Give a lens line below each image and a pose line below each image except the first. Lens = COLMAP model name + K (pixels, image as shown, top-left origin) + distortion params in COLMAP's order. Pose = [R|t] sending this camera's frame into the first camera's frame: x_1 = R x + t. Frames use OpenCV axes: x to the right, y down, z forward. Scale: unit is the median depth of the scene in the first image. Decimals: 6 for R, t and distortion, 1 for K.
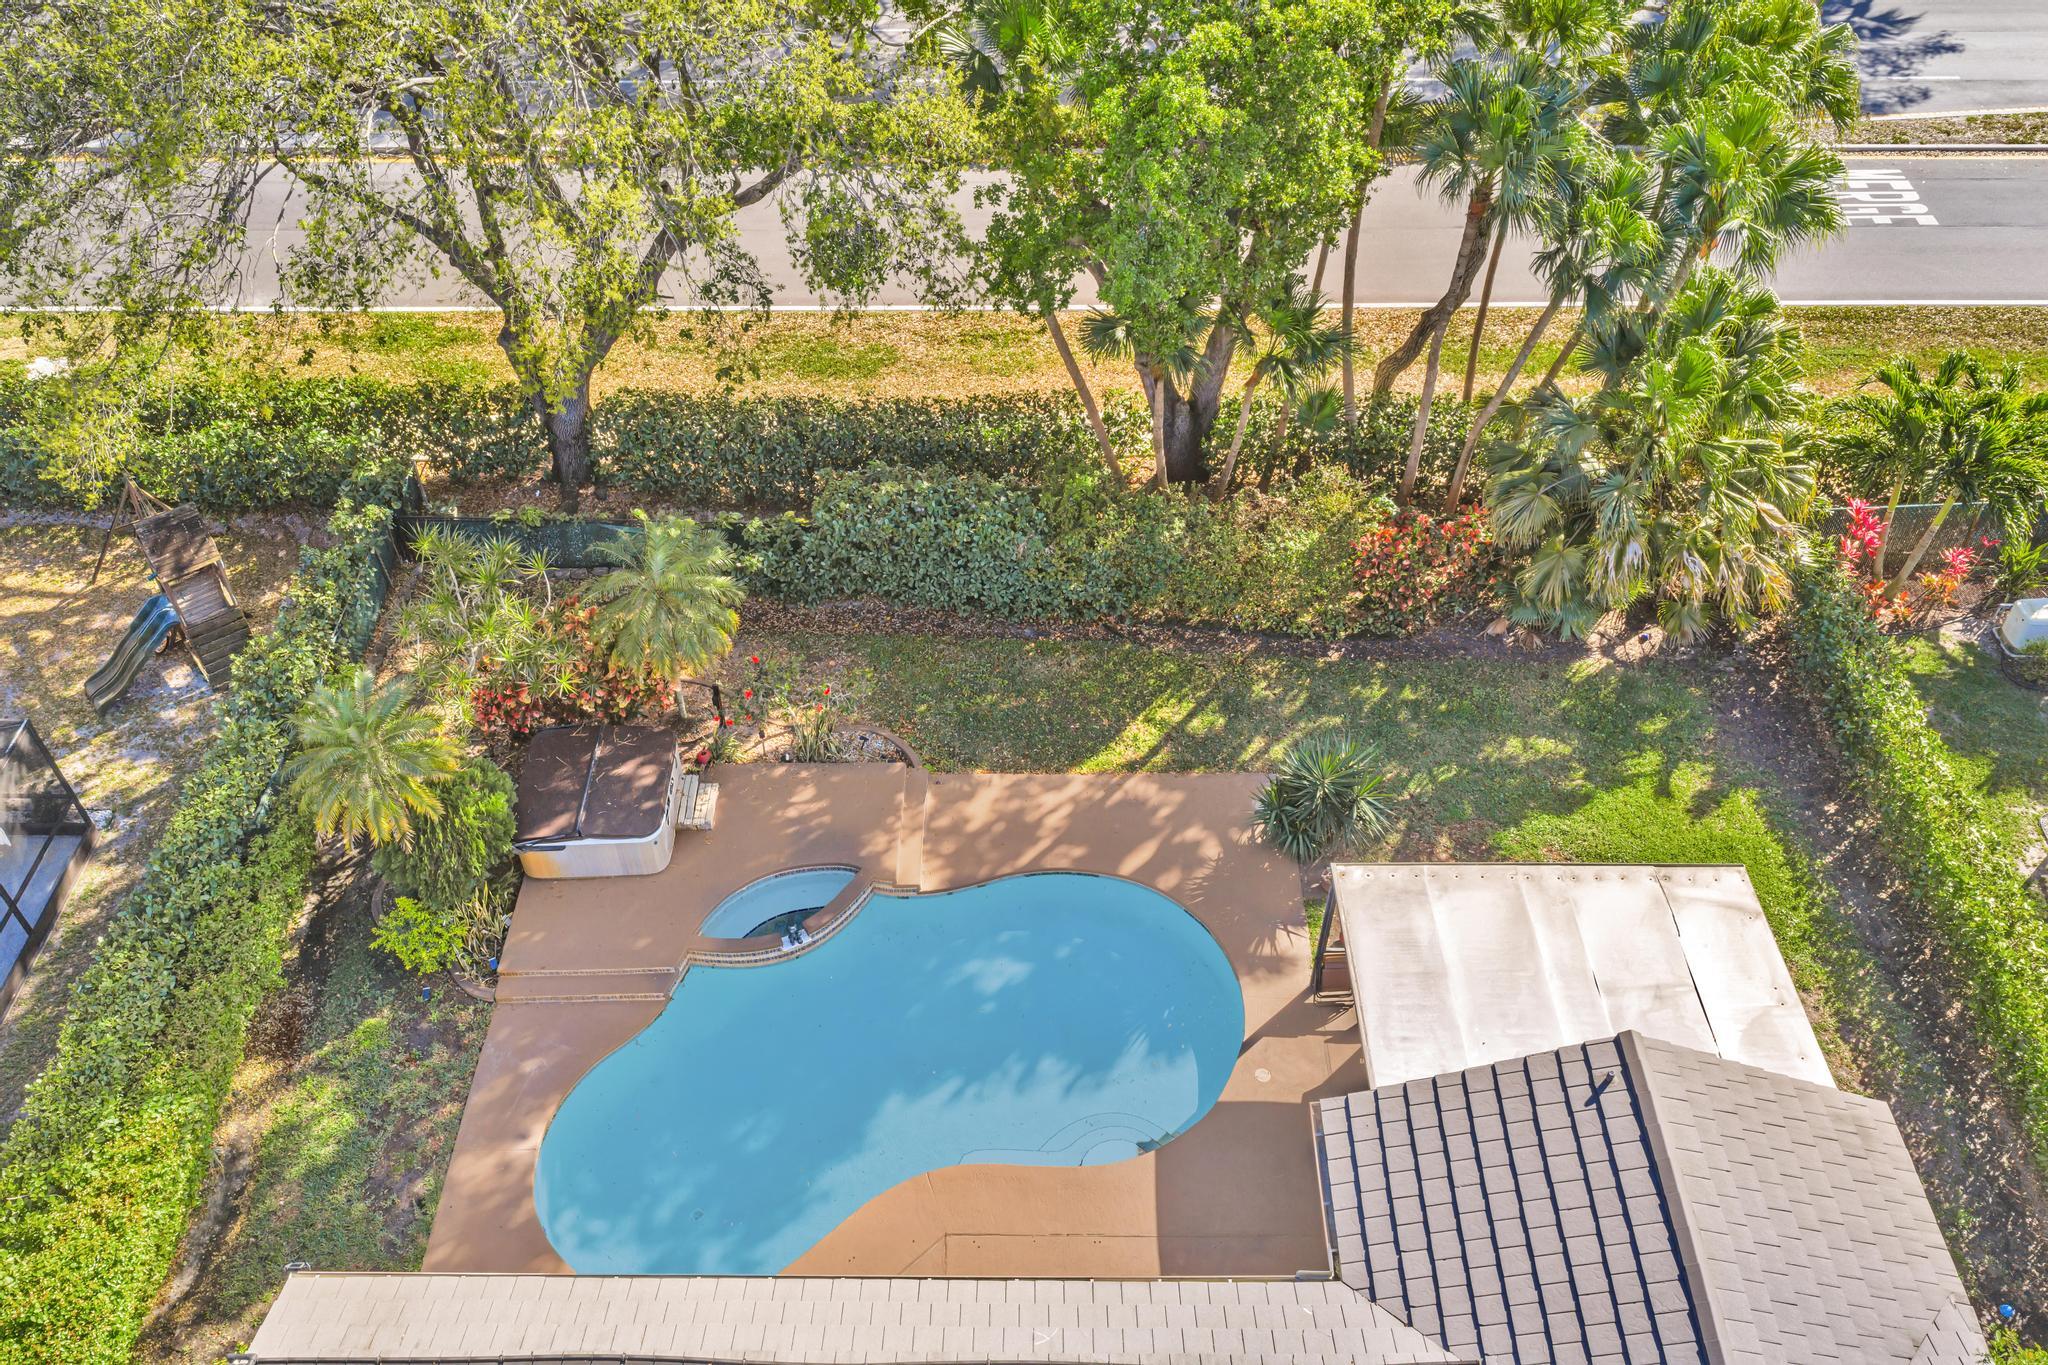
lens RADIAL K [[1693.2, 0, 1024.0], [0, 1693.2, 682.5], [0, 0, 1]] dist [-0.008129, 0.005393]
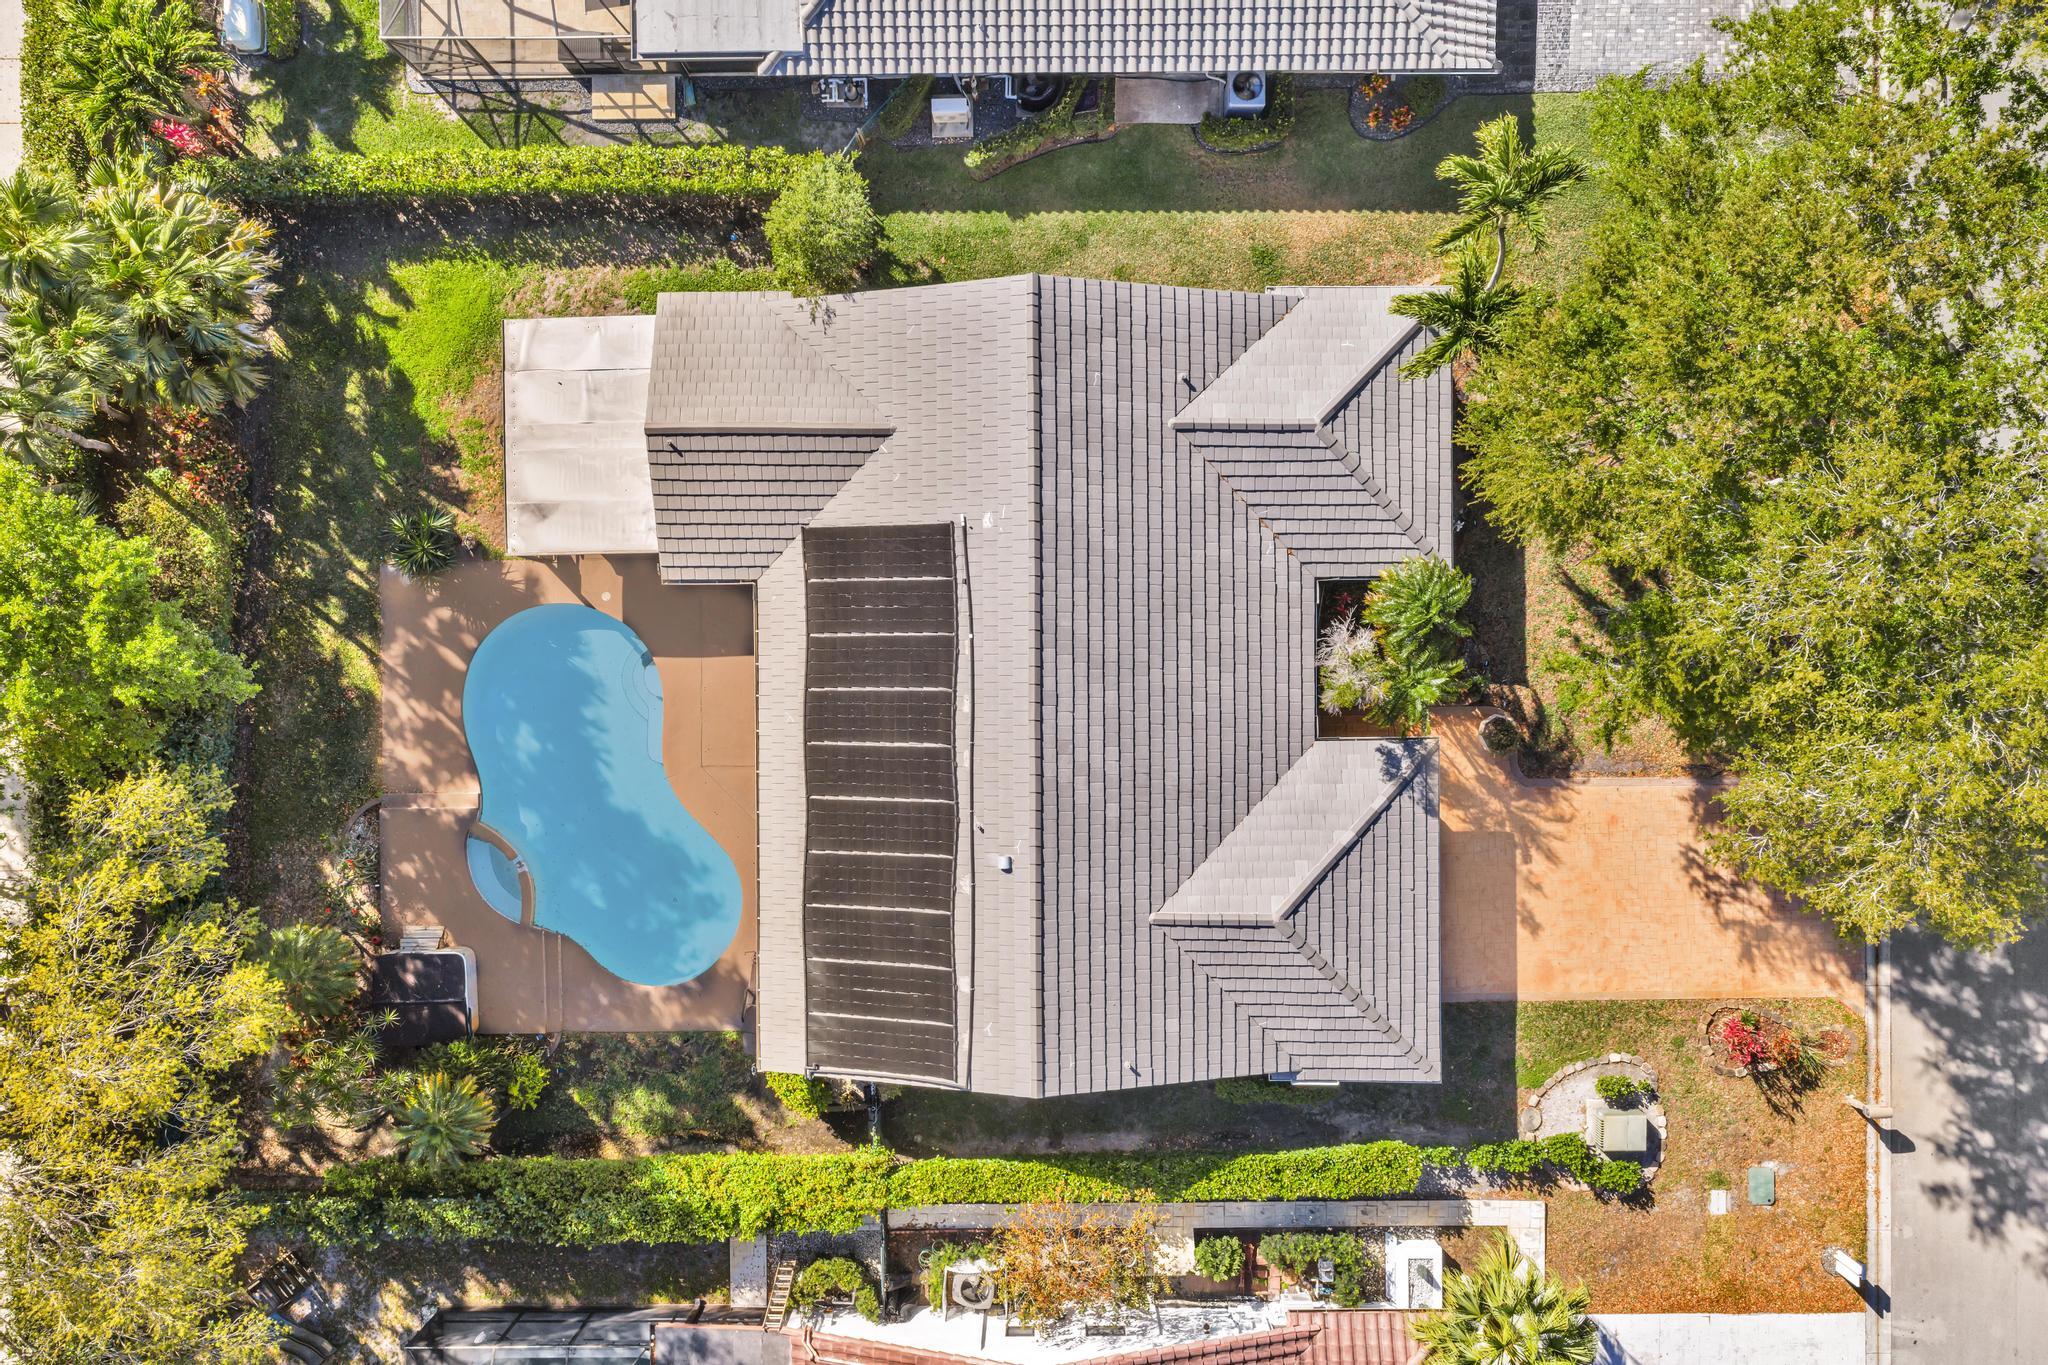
lens RADIAL K [[1693.2, 0, 1024.0], [0, 1693.2, 682.5], [0, 0, 1]] dist [-0.008129, 0.005393]
pose [[-0.014156, -0.999900, -0.000204, 0.039361], [0.701140, -0.010072, 0.712953, -0.705578], [-0.712883, 0.009949, 0.701212, -0.560845]]
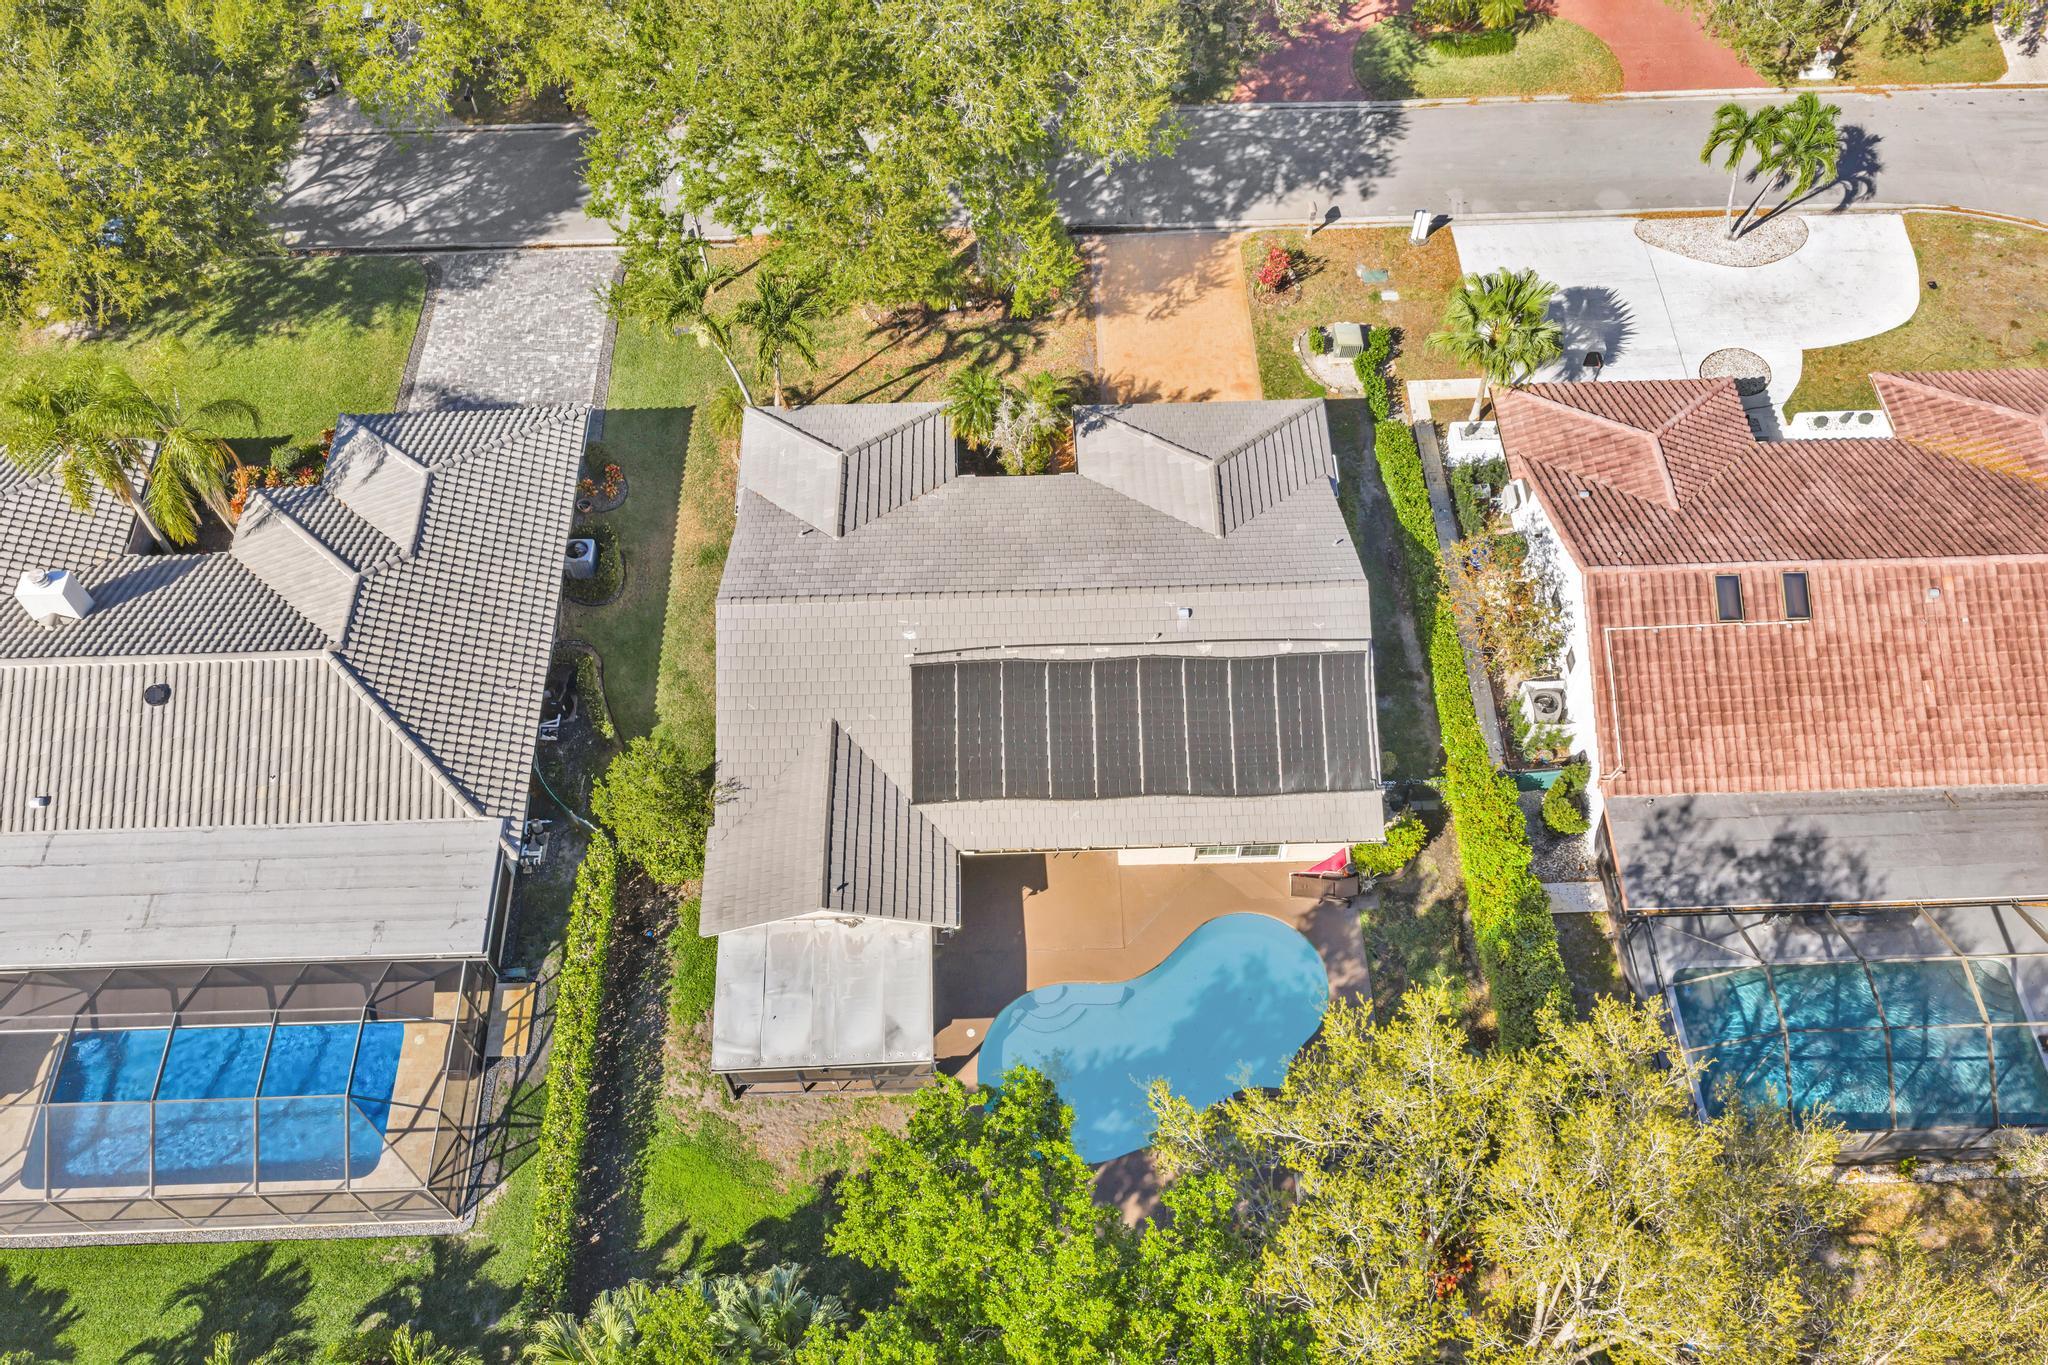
lens RADIAL K [[1598.6, 0, 1028.2], [0, 1598.6, 683.4], [0, 0, 1]] dist [-0.007837, -0.007231]
pose [[-0.999201, 0.039729, -0.004429, 0.062845], [-0.012563, -0.206903, 0.978281, -1.403340], [0.037949, 0.977554, 0.207237, 0.214743]]
